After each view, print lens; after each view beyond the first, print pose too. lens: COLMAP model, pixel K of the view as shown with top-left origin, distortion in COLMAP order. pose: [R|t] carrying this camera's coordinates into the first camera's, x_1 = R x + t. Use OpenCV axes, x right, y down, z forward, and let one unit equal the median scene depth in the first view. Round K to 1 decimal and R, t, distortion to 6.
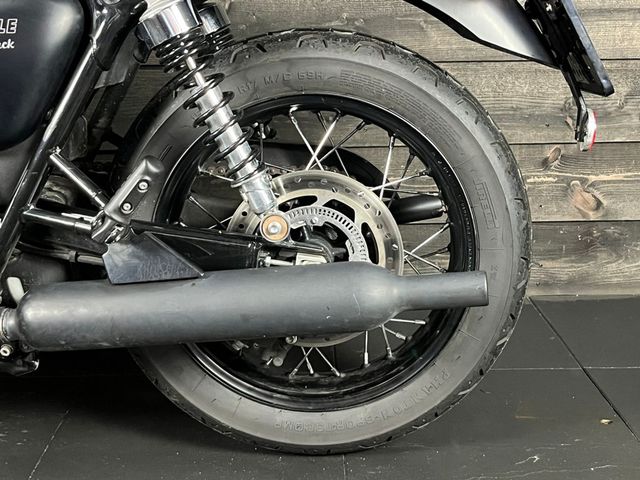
lens RADIAL K [[937.9, 0, 323.5], [0, 937.9, 241.7], [0, 0, 1]] dist [0.087047, 0.000000]
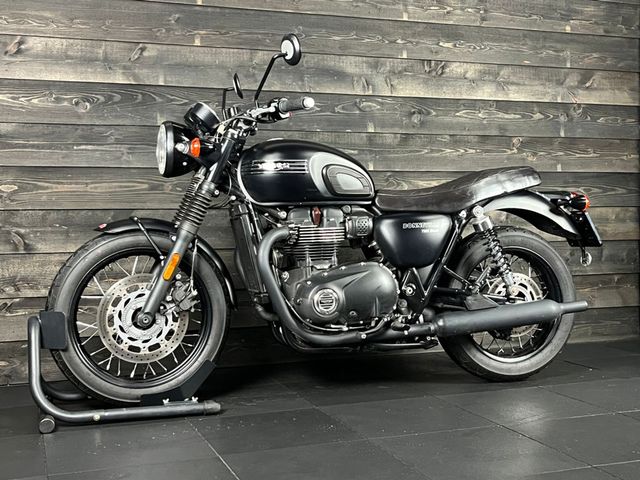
lens RADIAL K [[826.8, 0, 324.6], [0, 826.8, 240.5], [0, 0, 1]] dist [0.056972, 0.000000]
pose [[0.944917, -0.007400, 0.327226, -1.392358], [0.080619, 0.974206, -0.210769, 0.316660], [-0.317225, 0.225539, 0.921141, -1.191100]]
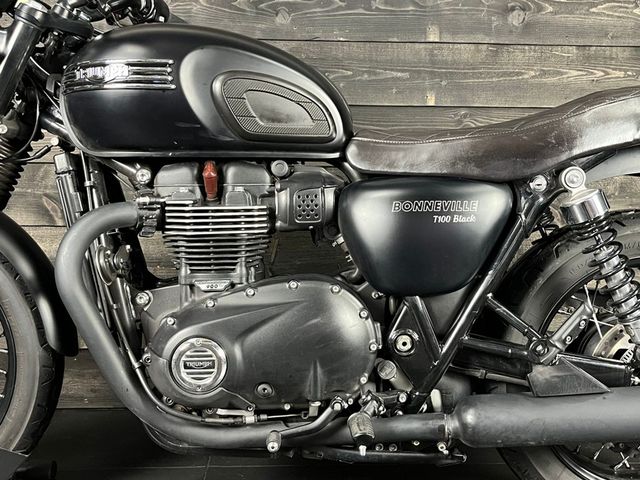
lens RADIAL K [[705.3, 0, 319.6], [0, 705.3, 241.8], [0, 0, 1]] dist [0.017993, 0.000000]
pose [[0.999085, 0.019887, 0.037856, -0.537610], [-0.013786, 0.987806, -0.155077, -0.011266], [-0.040478, 0.154413, 0.987177, -0.007416]]
